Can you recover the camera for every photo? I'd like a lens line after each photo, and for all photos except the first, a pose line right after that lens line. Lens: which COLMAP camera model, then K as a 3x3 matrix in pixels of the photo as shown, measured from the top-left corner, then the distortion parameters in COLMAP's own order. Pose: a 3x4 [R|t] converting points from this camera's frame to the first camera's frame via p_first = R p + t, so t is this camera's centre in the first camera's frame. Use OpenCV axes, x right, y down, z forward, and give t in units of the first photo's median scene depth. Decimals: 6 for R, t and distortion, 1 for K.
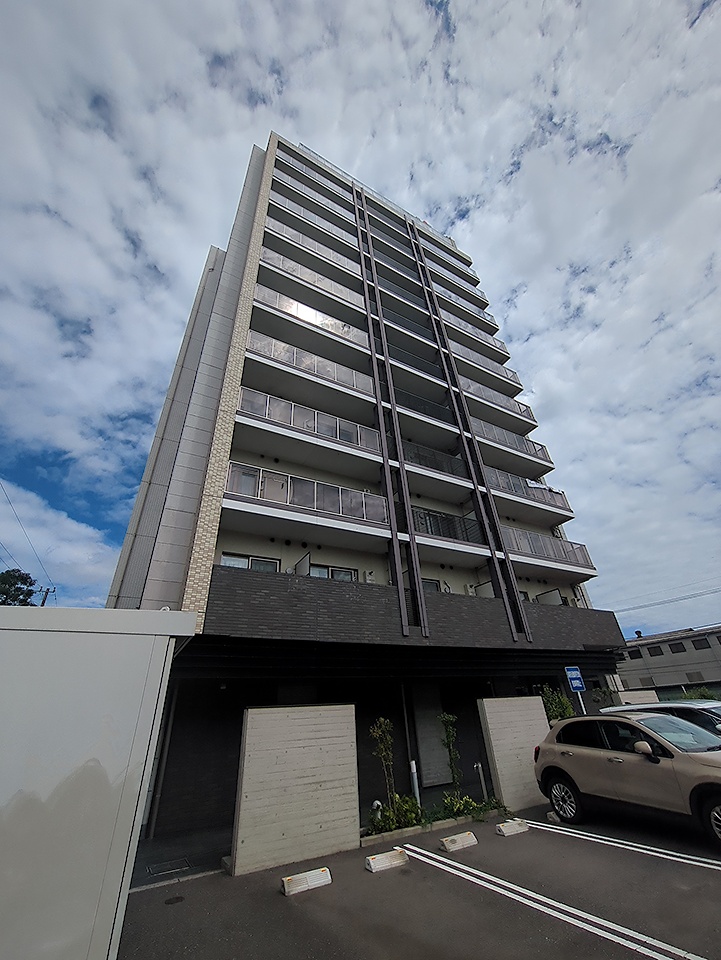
lens RADIAL K [[377.4, 0, 360.8], [0, 377.4, 482.8], [0, 0, 1]] dist [0.000221, 0.000867]
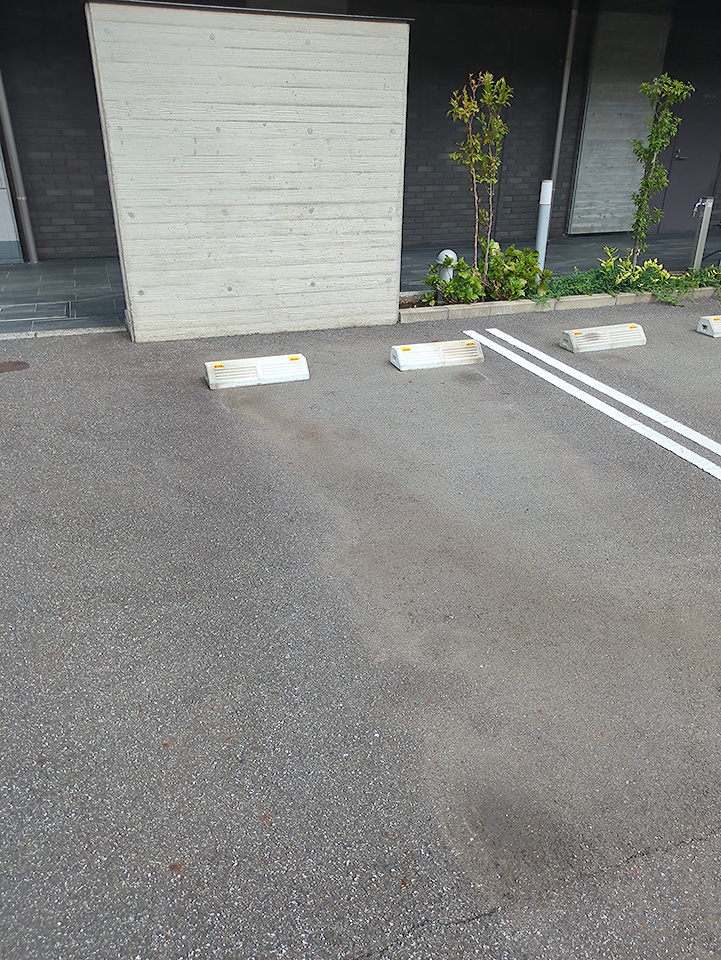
lens RADIAL K [[708.2, 0, 362.4], [0, 708.2, 483.1], [0, 0, 1]] dist [0.042910, -0.019692]
pose [[0.983646, 0.135257, -0.118939, 0.136649], [0.033082, 0.513447, 0.857483, 0.404037], [0.177050, -0.847395, 0.500575, 0.514698]]
